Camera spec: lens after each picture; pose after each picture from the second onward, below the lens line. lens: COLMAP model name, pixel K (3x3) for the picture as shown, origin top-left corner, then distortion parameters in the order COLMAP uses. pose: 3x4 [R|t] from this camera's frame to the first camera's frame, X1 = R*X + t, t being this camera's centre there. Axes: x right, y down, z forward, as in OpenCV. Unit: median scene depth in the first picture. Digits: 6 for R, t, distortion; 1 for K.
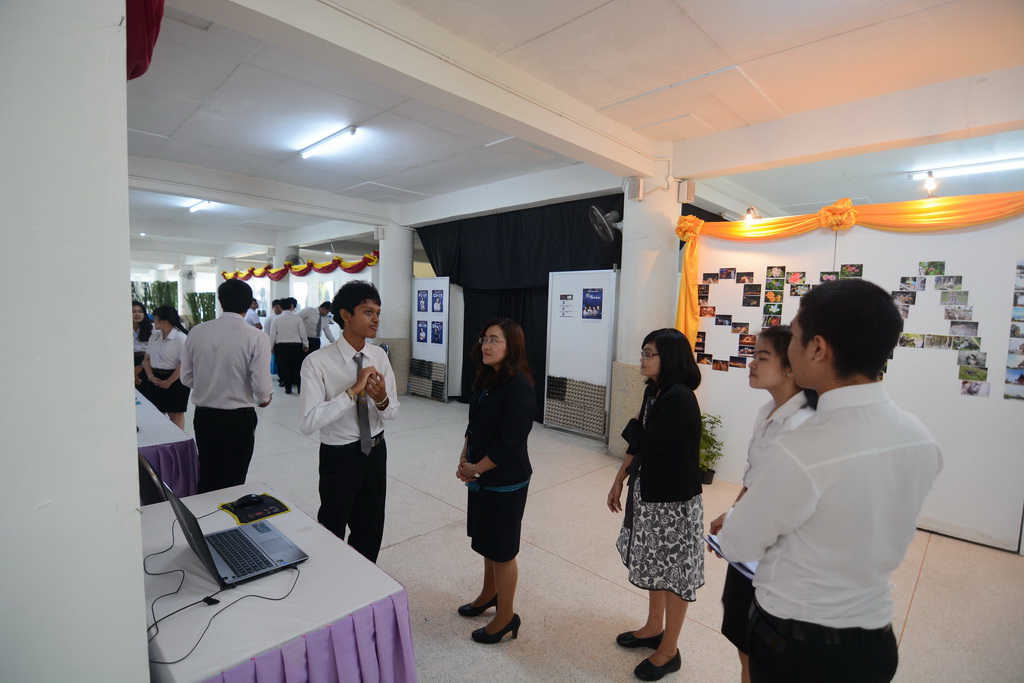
lens RADIAL K [[492.1, 0, 509.3], [0, 492.1, 346.0], [0, 0, 1]] dist [-0.009792, -0.008174]
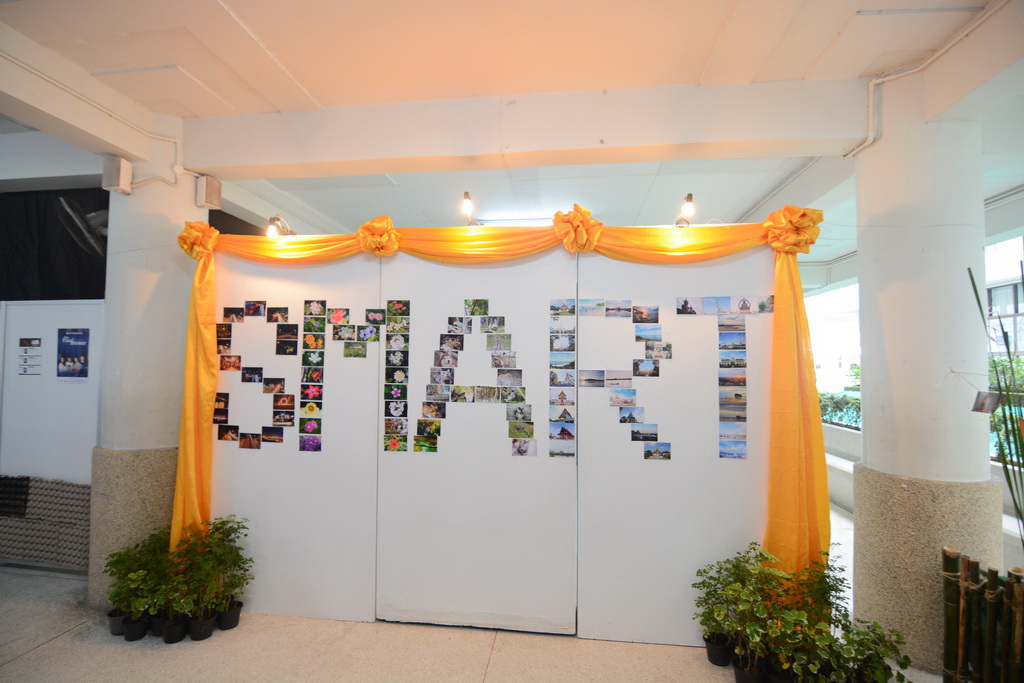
lens RADIAL K [[492.1, 0, 513.2], [0, 492.1, 341.1], [0, 0, 1]] dist [-0.009792, -0.008174]
pose [[0.793987, 0.005981, 0.607906, 0.318726], [0.059290, 0.994423, -0.087222, -0.018575], [-0.605037, 0.105296, 0.789204, 0.233387]]
